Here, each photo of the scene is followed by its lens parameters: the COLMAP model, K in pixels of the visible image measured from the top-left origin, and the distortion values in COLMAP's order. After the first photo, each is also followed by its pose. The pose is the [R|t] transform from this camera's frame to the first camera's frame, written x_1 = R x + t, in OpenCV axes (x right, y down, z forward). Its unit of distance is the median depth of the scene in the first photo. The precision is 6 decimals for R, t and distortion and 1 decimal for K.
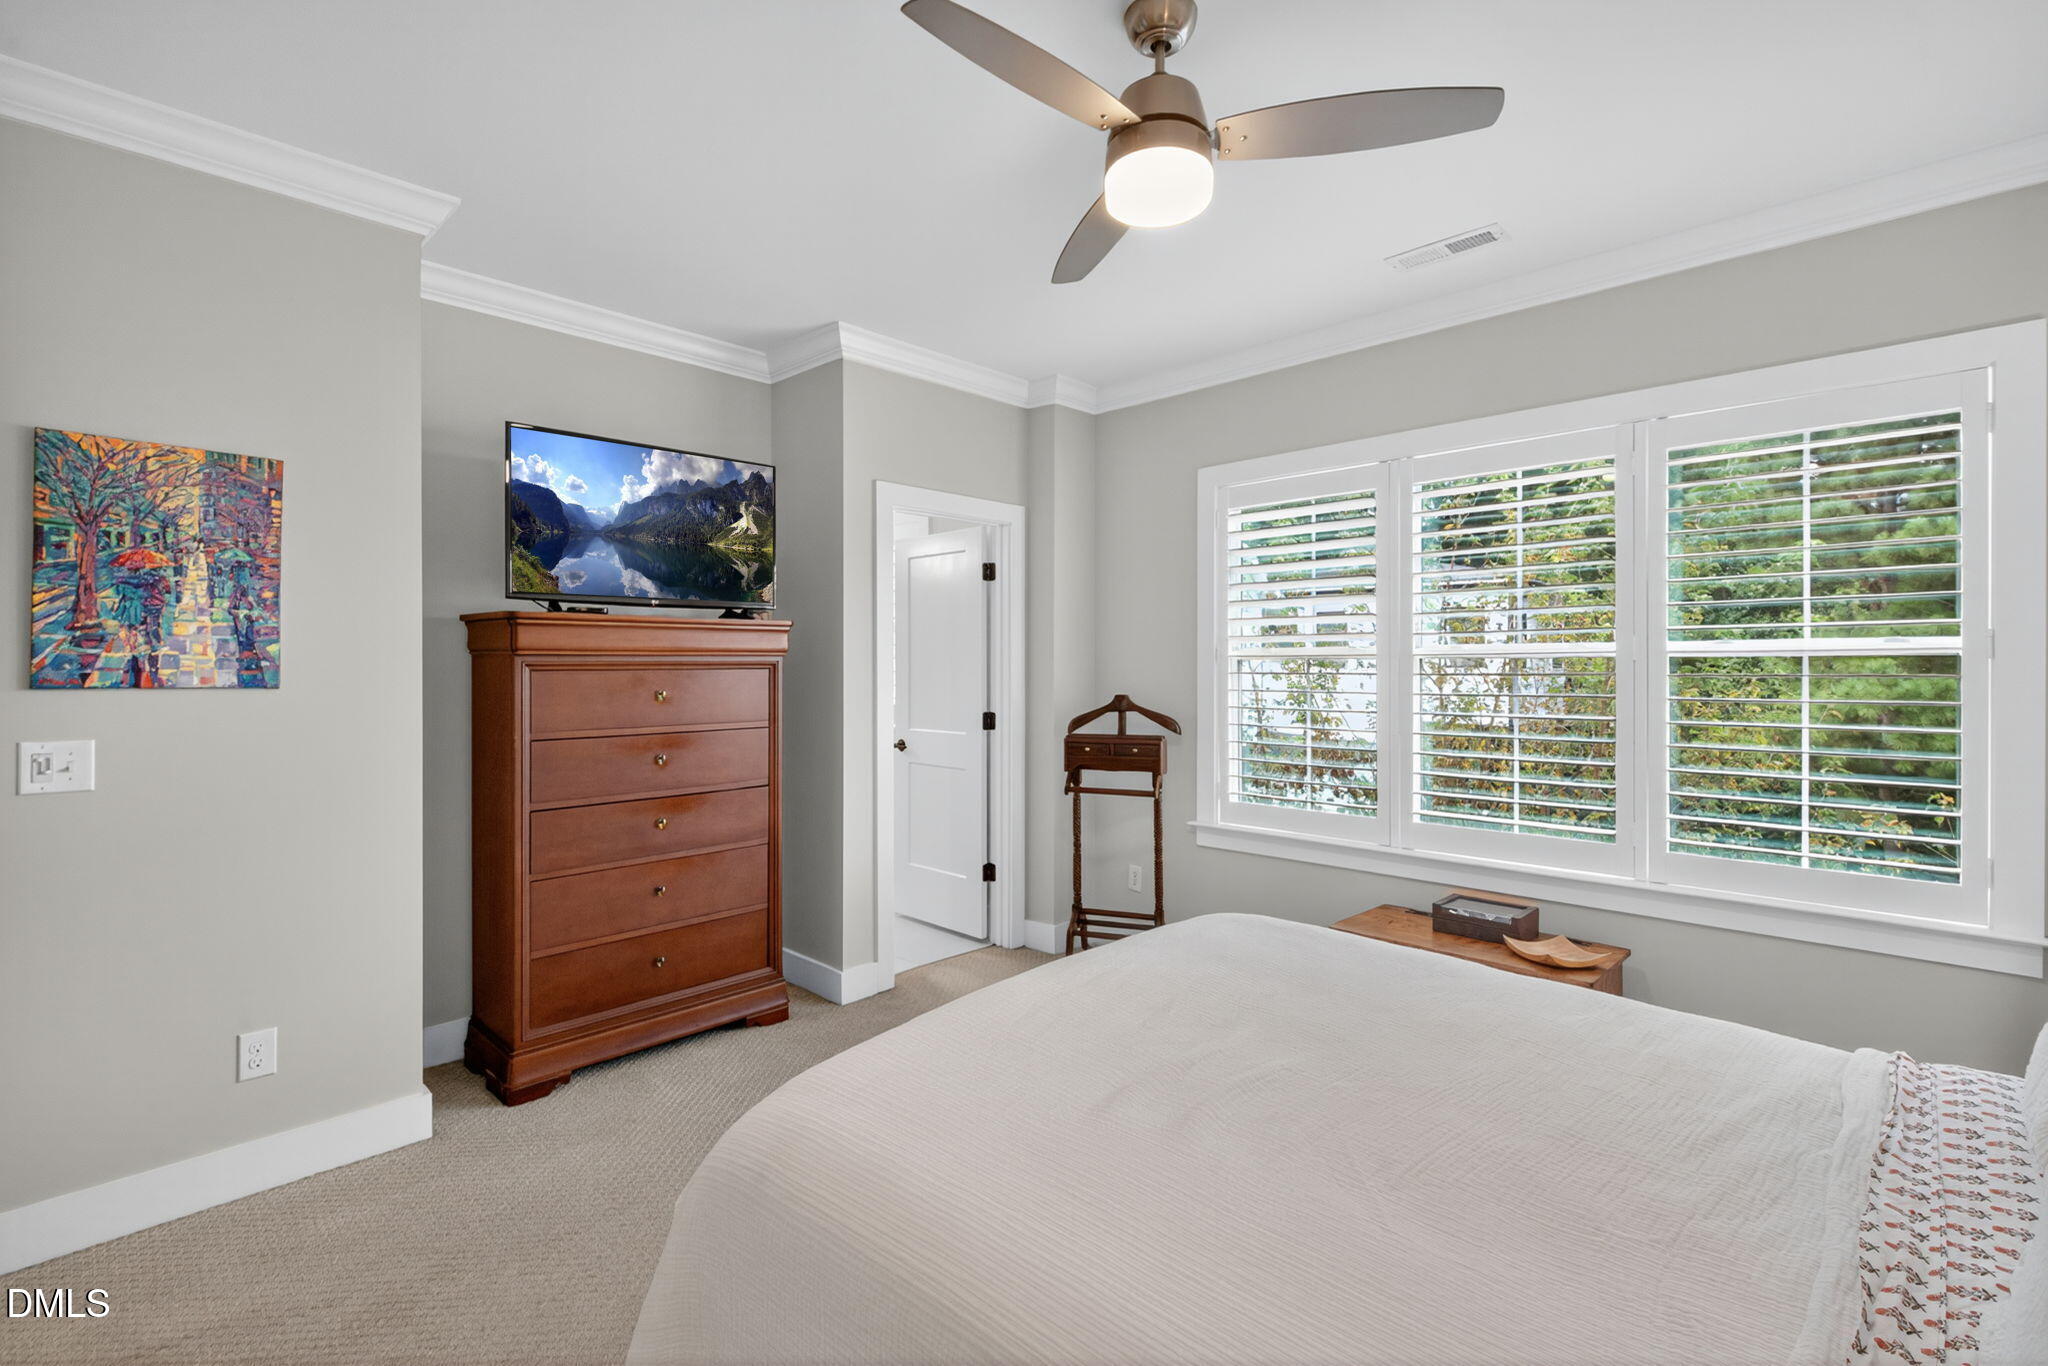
lens RADIAL K [[993.2, 0, 1024.5], [0, 993.2, 671.8], [0, 0, 1]] dist [0.003322, 0.000052]
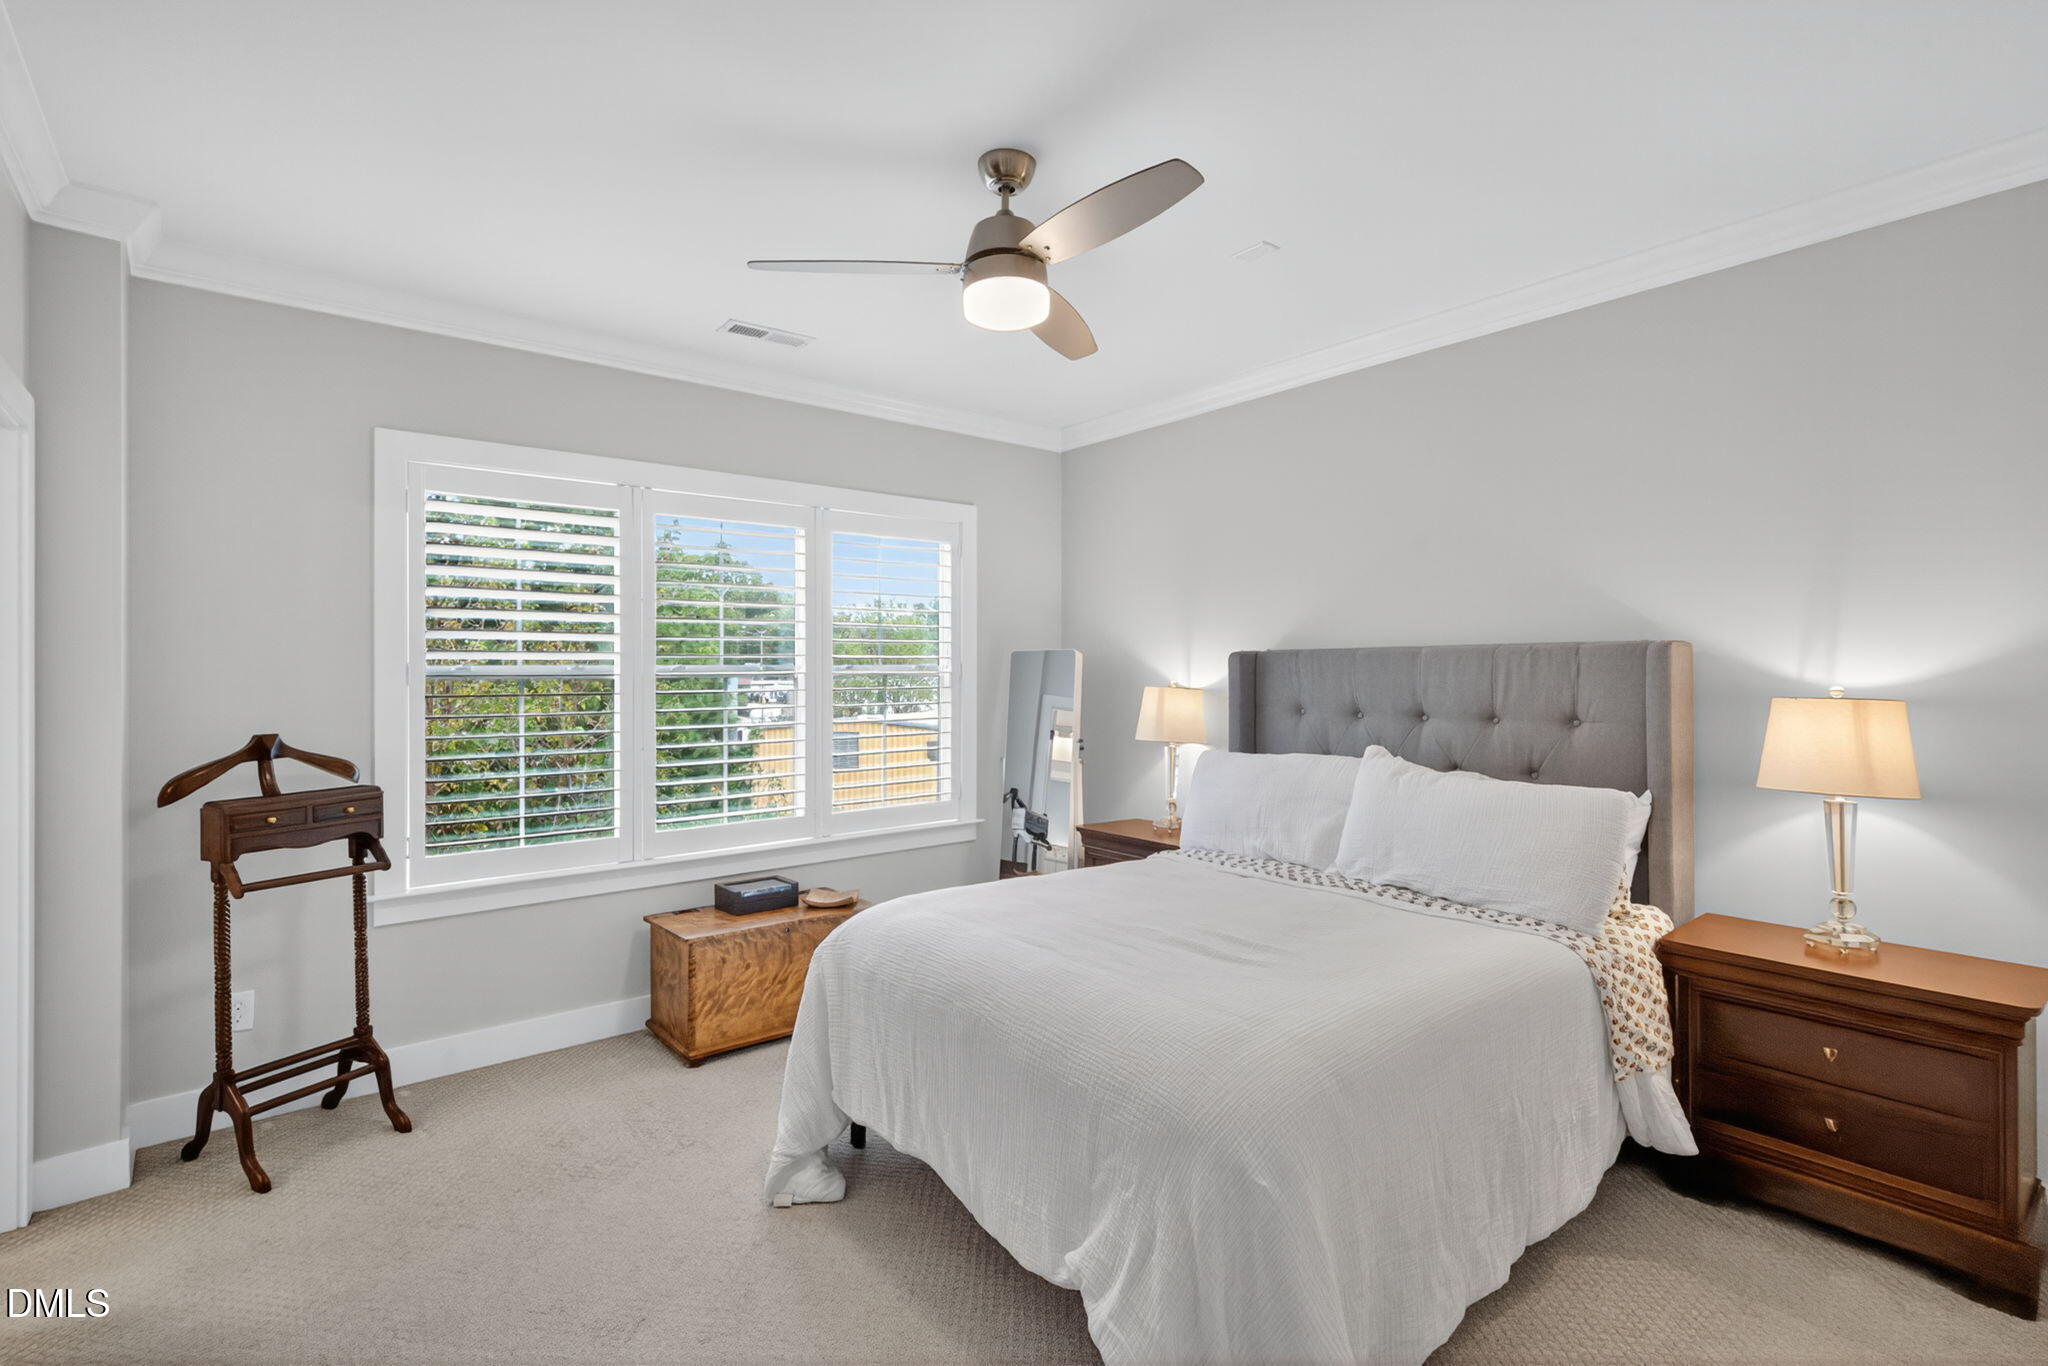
lens RADIAL K [[919.1, 0, 1026.1], [0, 919.1, 675.0], [0, 0, 1]] dist [0.000797, -0.000051]
pose [[0.068298, 0.002171, 0.997663, -0.481728], [0.013799, 0.999900, -0.003121, -0.007371], [-0.997570, 0.013980, 0.068261, 0.455019]]
